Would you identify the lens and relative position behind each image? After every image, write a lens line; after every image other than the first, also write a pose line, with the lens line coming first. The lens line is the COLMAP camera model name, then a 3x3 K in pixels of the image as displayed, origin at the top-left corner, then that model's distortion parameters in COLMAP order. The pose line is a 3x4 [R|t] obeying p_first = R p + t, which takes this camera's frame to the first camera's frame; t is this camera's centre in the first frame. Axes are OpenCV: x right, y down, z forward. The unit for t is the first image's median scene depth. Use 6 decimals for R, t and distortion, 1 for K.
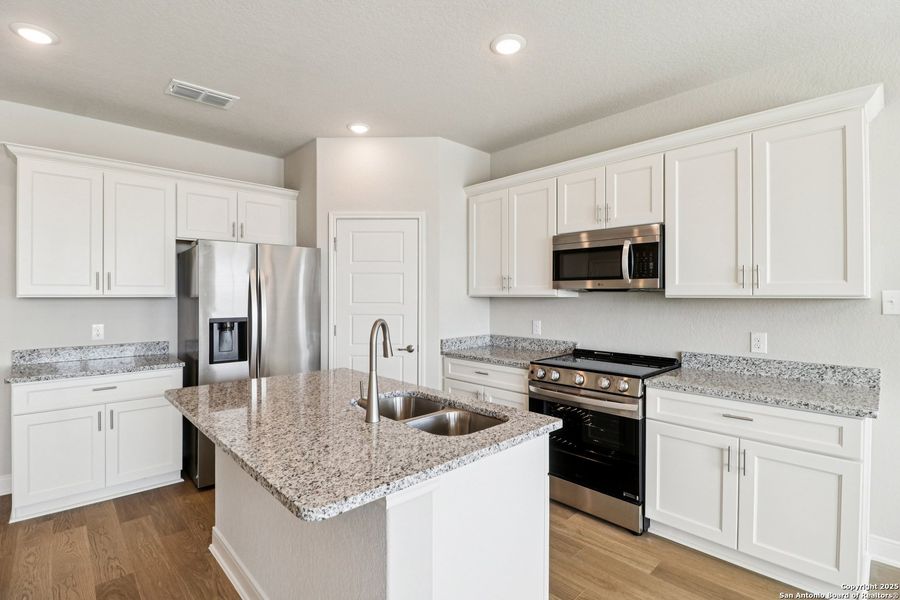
lens RADIAL K [[426.5, 0, 458.9], [0, 426.5, 295.6], [0, 0, 1]] dist [-0.012694, -0.005019]
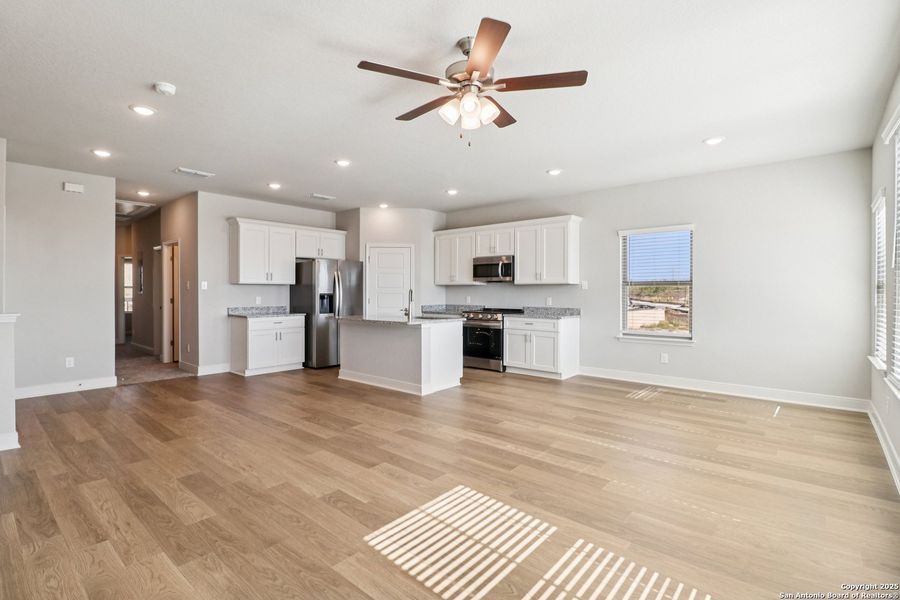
lens RADIAL K [[426.5, 0, 456.1], [0, 426.5, 290.5], [0, 0, 1]] dist [-0.012694, -0.005019]
pose [[0.995645, 0.001233, 0.093219, -0.089734], [-0.000867, 0.999992, -0.003960, 0.049228], [-0.093223, 0.003862, 0.995638, -1.408979]]
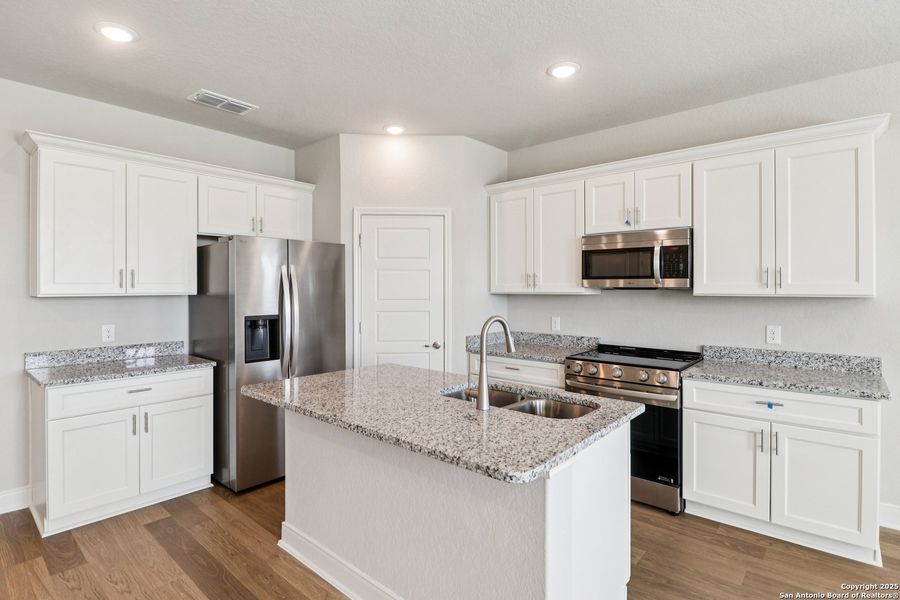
lens RADIAL K [[460.3, 0, 460.8], [0, 460.3, 284.4], [0, 0, 1]] dist [-0.001557, -0.004392]
pose [[0.995937, 0.001953, 0.090035, -0.201334], [-0.001202, 0.999964, -0.008398, -0.013424], [-0.090048, 0.008256, 0.995903, -0.110504]]
